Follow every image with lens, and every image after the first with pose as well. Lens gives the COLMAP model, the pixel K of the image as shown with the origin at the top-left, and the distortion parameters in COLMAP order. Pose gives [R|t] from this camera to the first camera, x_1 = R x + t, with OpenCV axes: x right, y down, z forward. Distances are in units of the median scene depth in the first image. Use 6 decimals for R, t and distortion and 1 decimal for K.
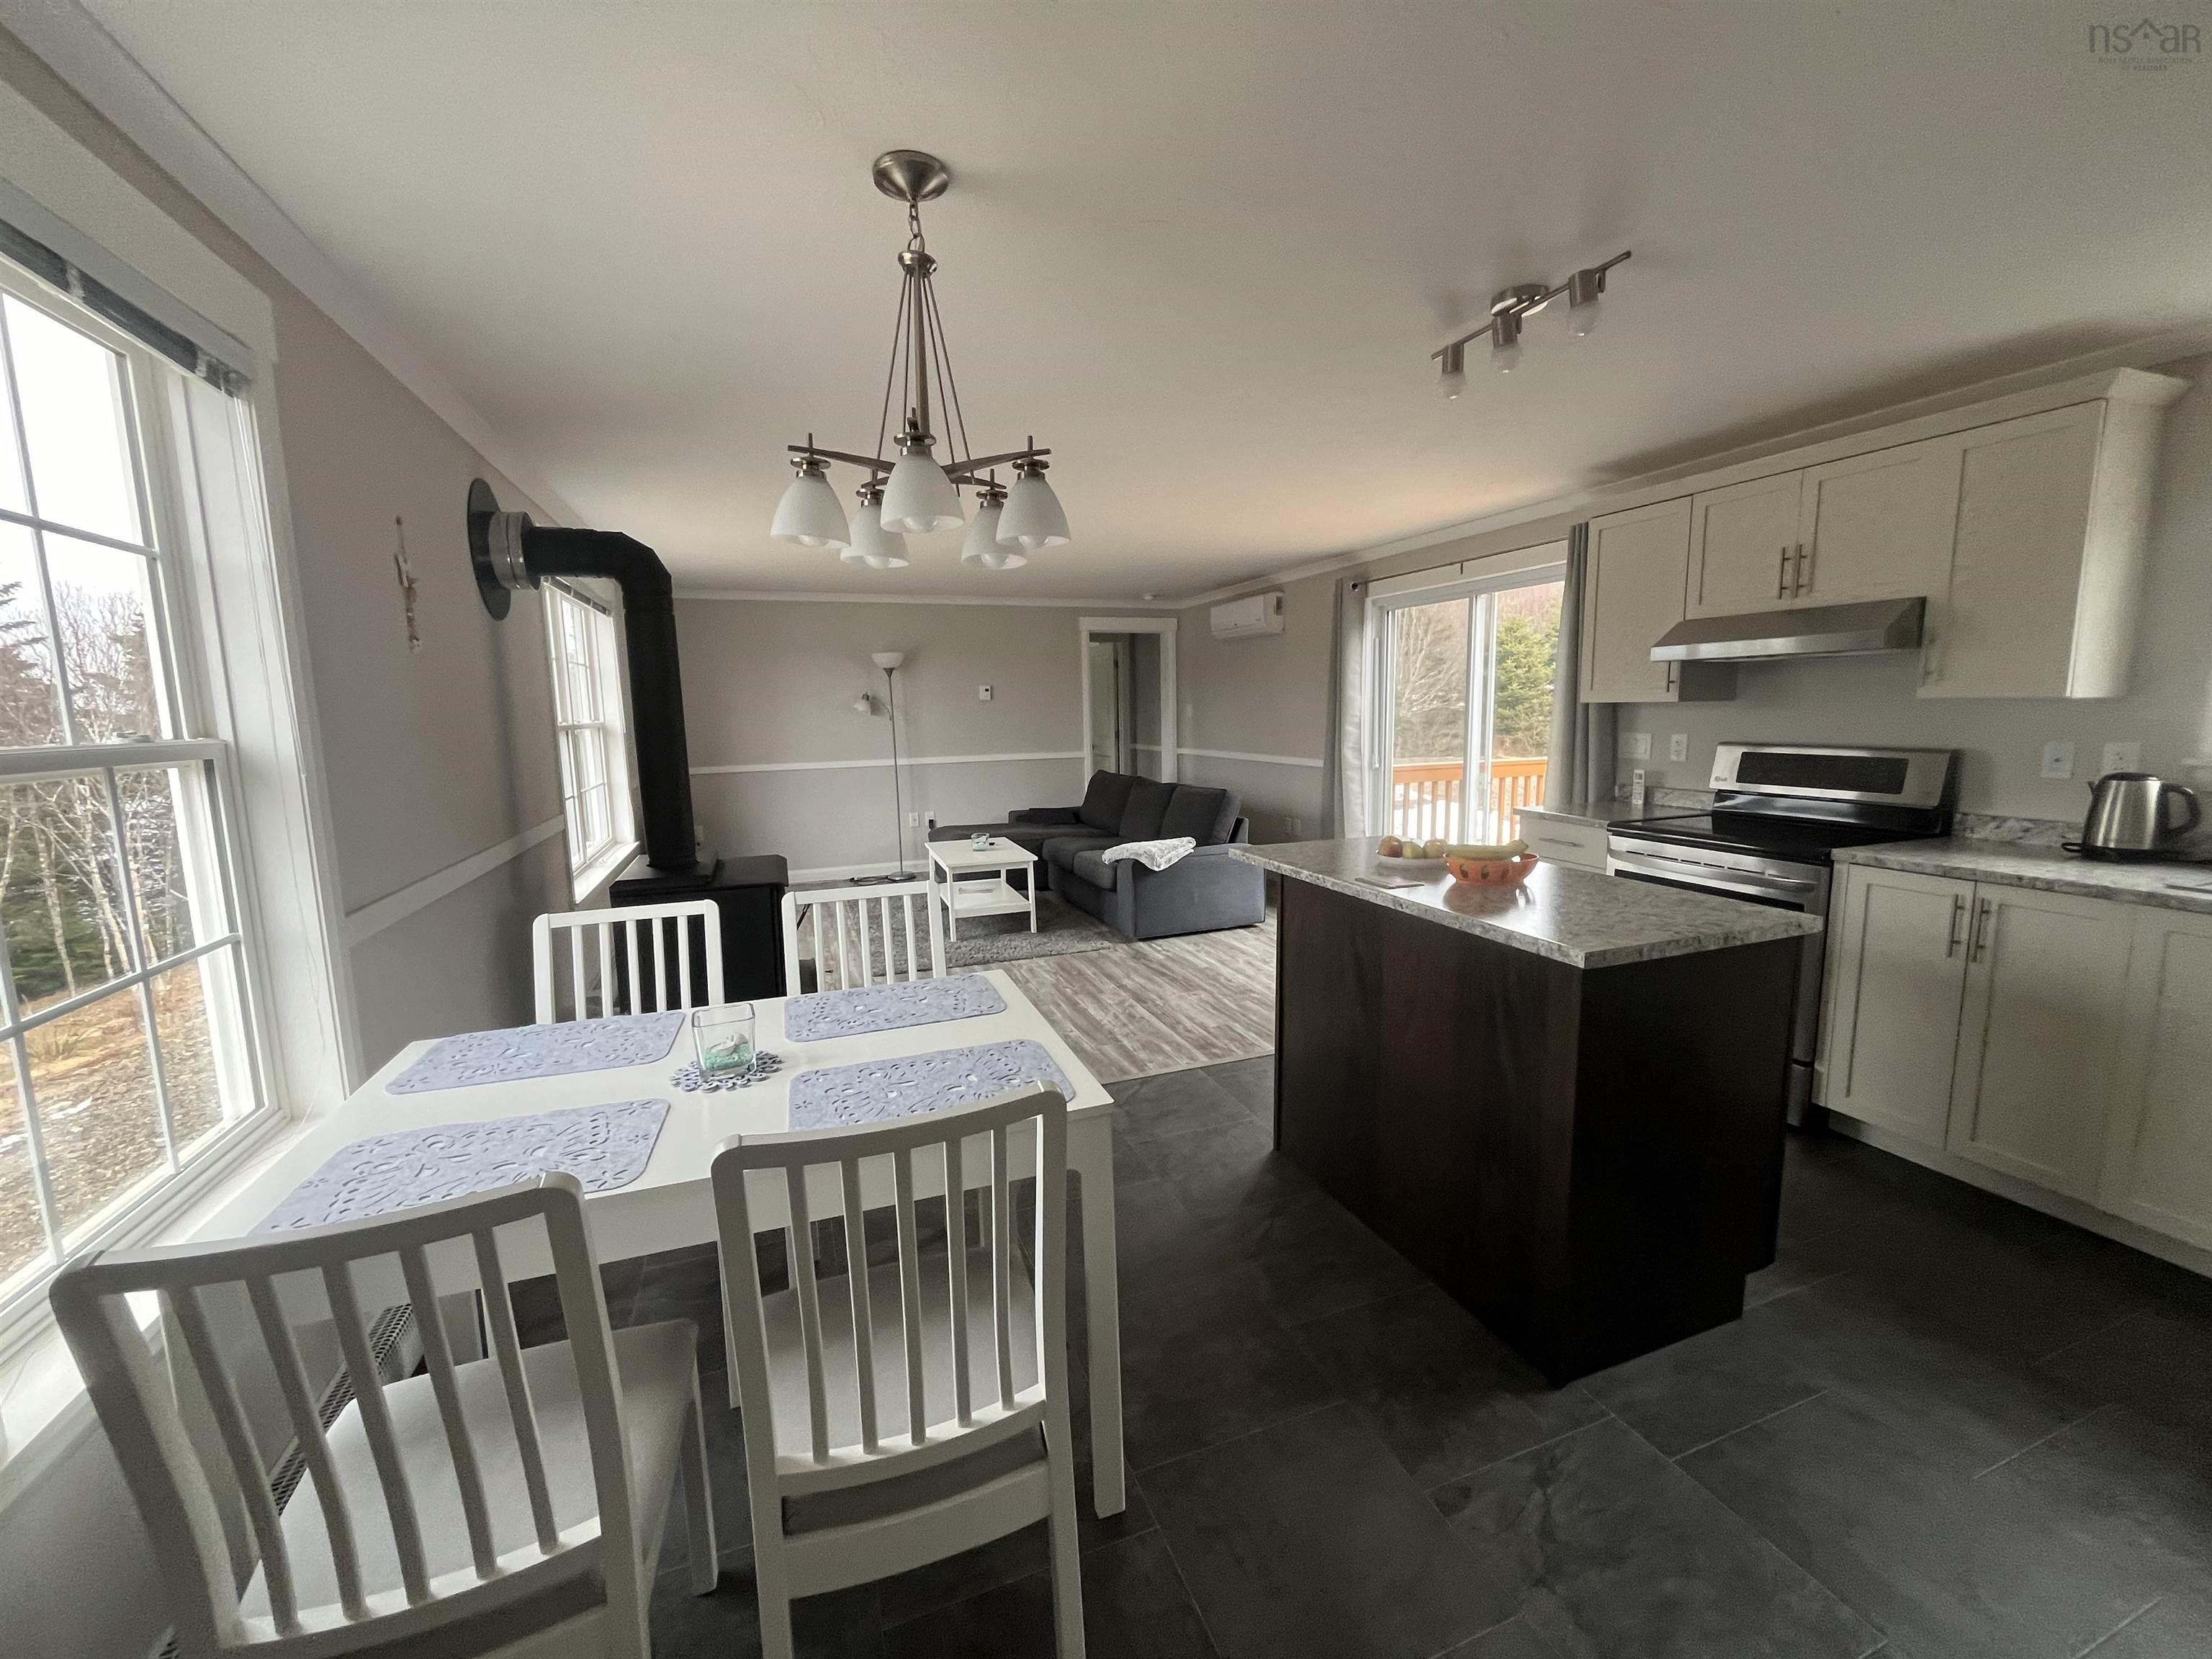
lens RADIAL K [[891.2, 0, 1110.7], [0, 891.2, 825.2], [0, 0, 1]] dist [-0.000866, 0.000203]
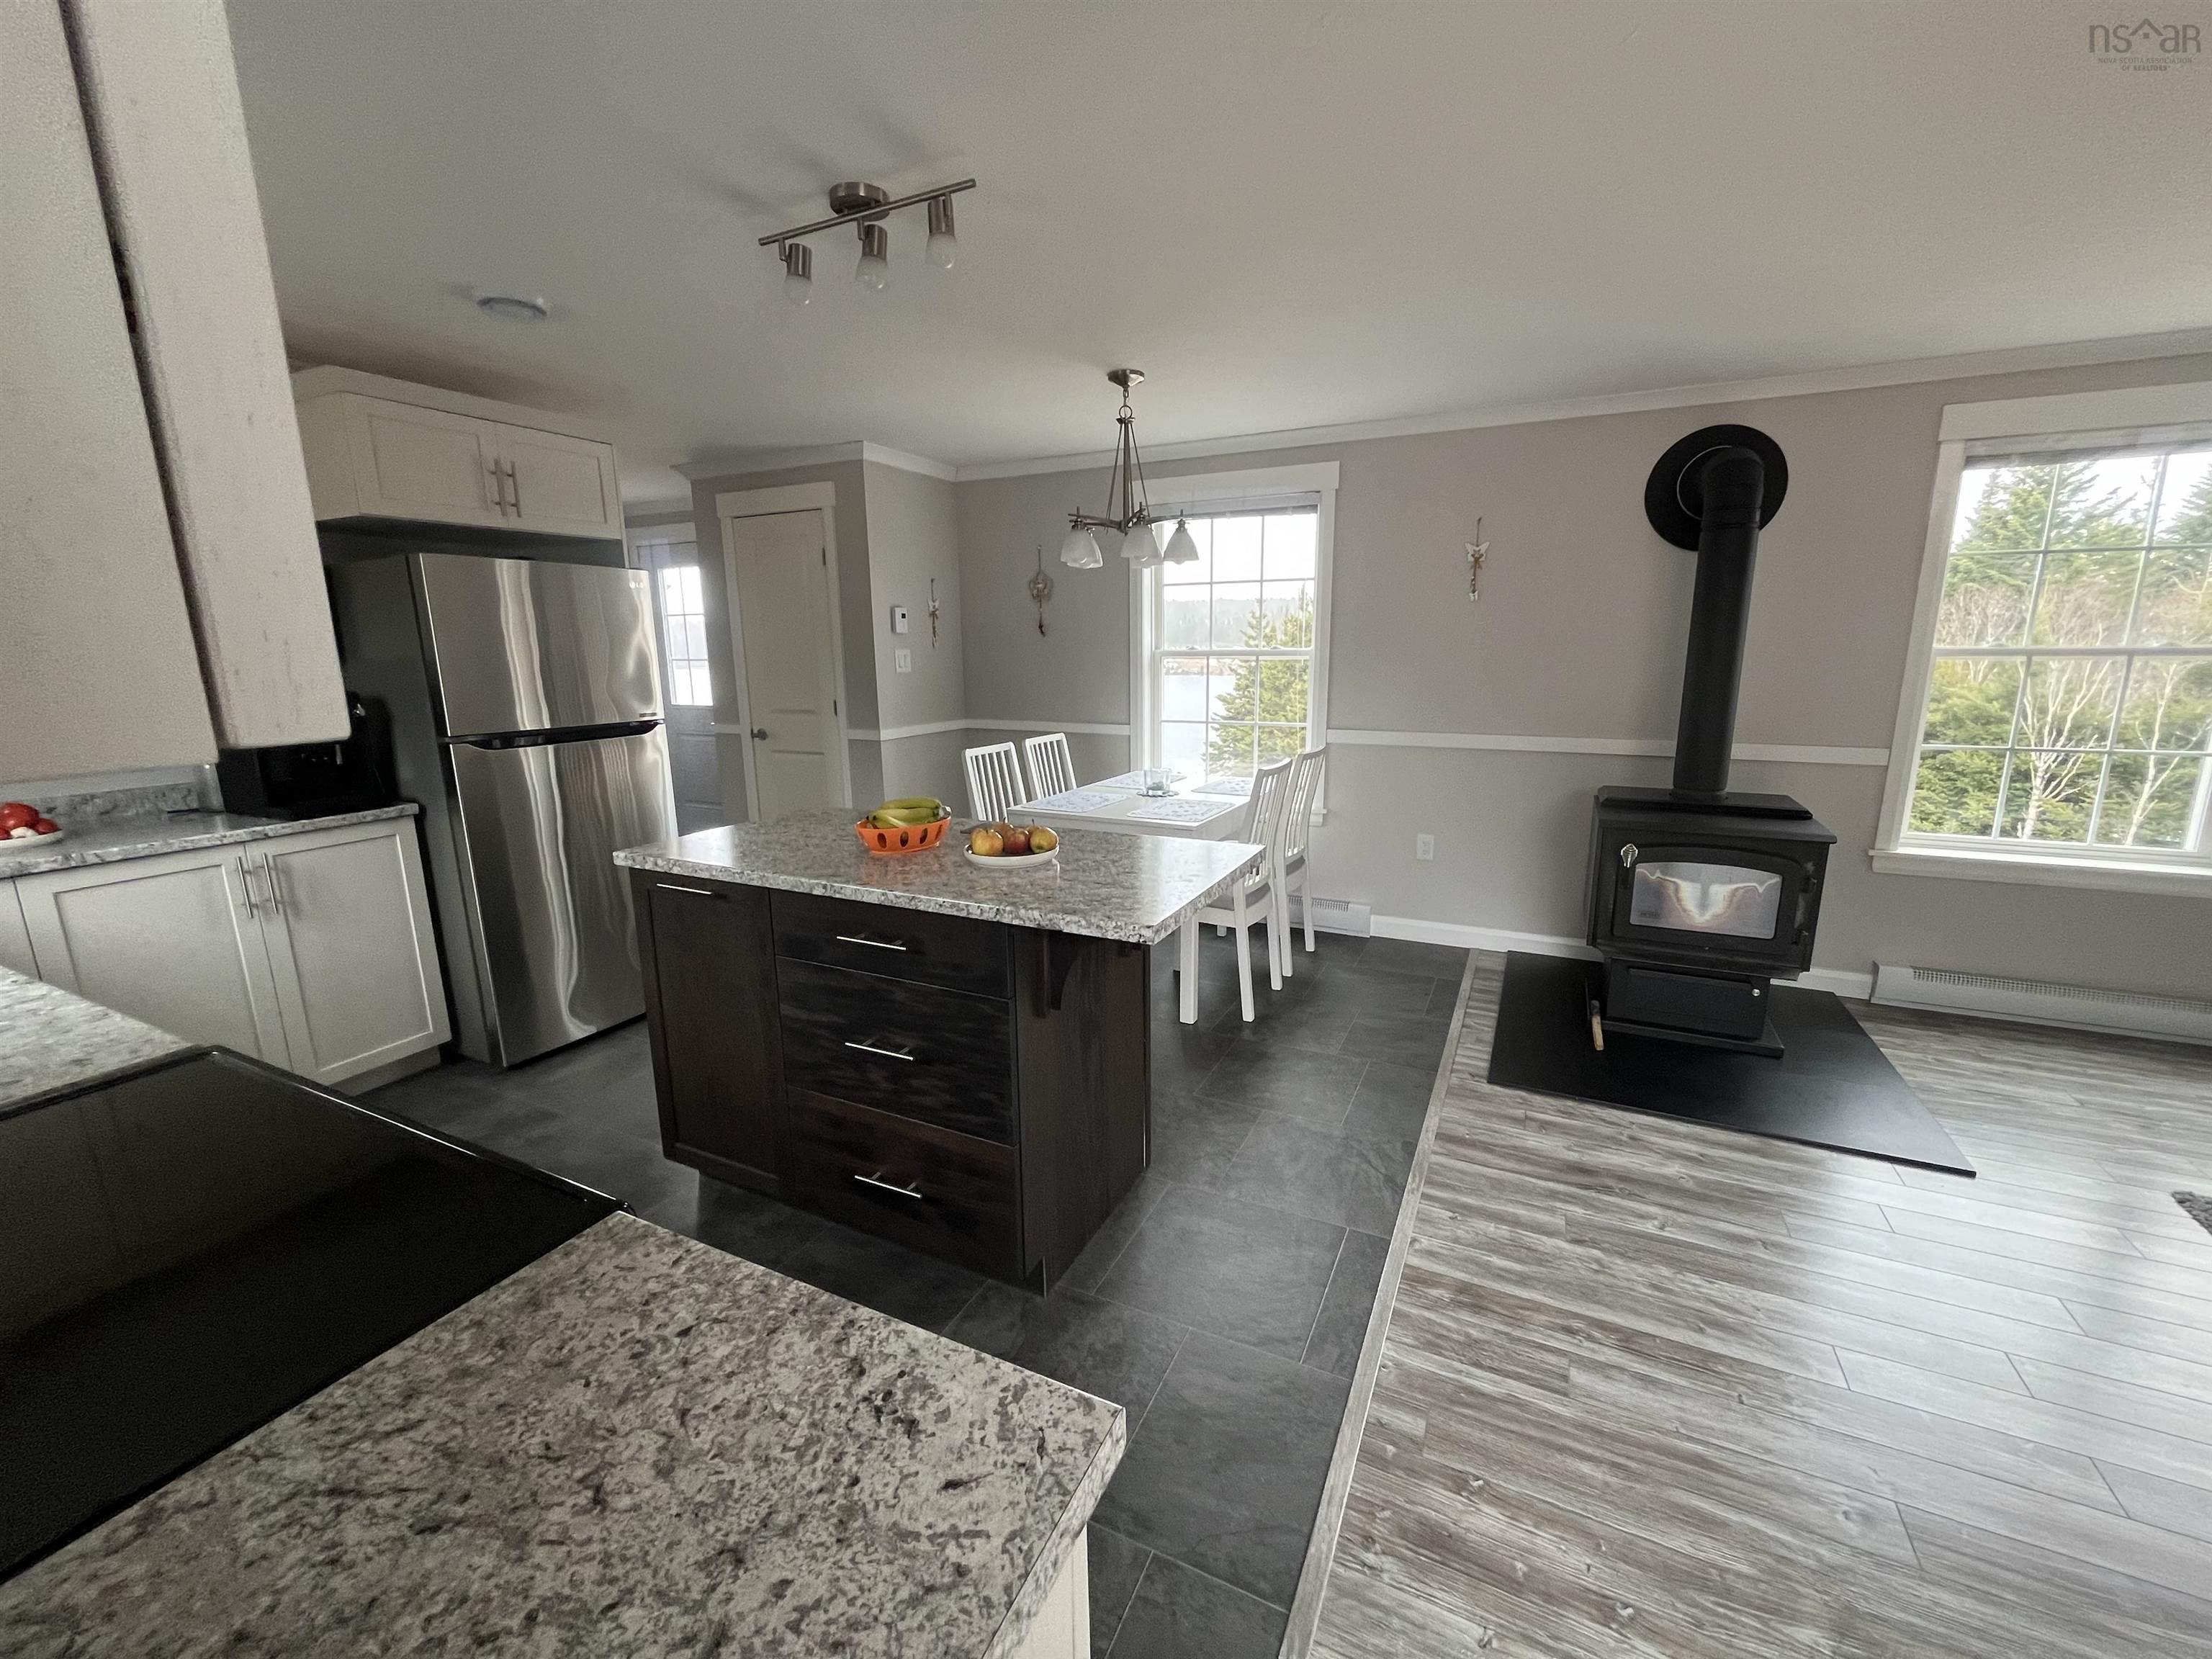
lens RADIAL K [[891.5, 0, 1110.7], [0, 891.5, 825.6], [0, 0, 1]] dist [-0.001382, -0.000768]
pose [[-0.727713, 0.161848, -0.666512, 0.518545], [-0.068060, 0.949924, 0.304978, -0.148774], [0.682496, 0.267300, -0.680257, 1.040791]]
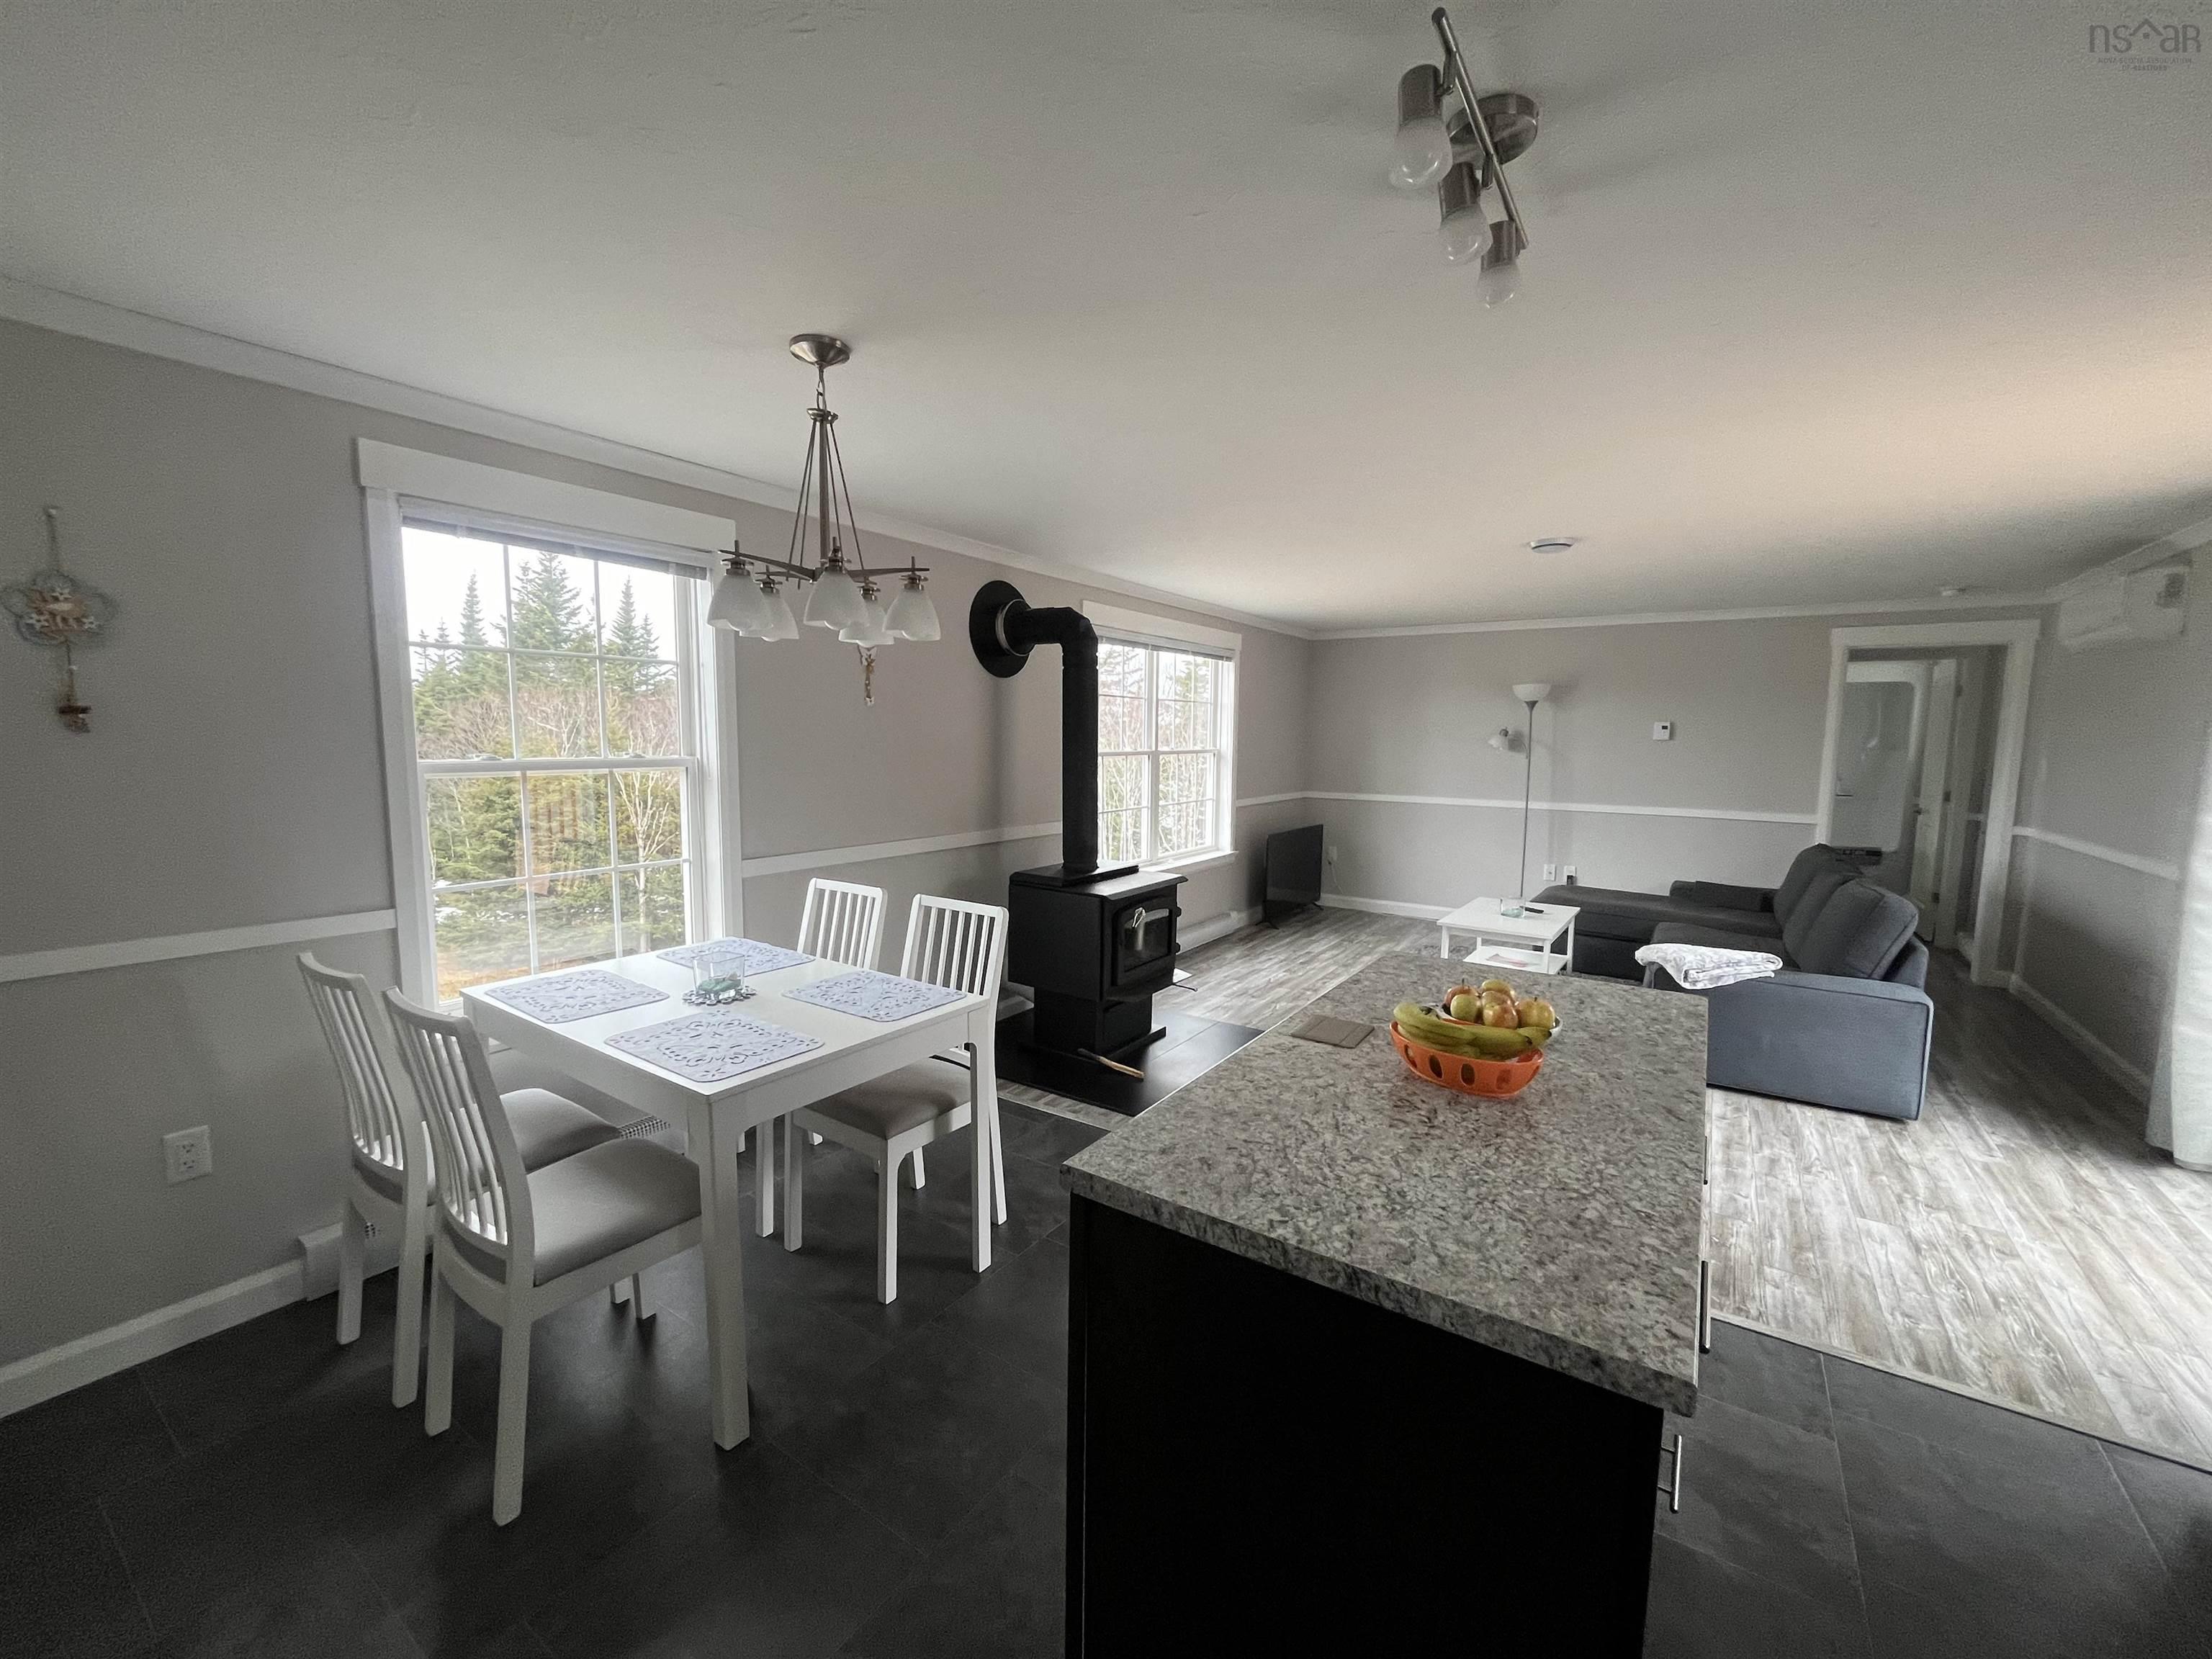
lens RADIAL K [[890.7, 0, 1111.4], [0, 890.7, 825.6], [0, 0, 1]] dist [0.000170, -0.000353]
pose [[0.576818, 0.111785, -0.809188, 0.452082], [-0.131893, 0.990340, 0.042792, -0.062071], [0.806154, 0.082043, 0.585990, 0.254651]]
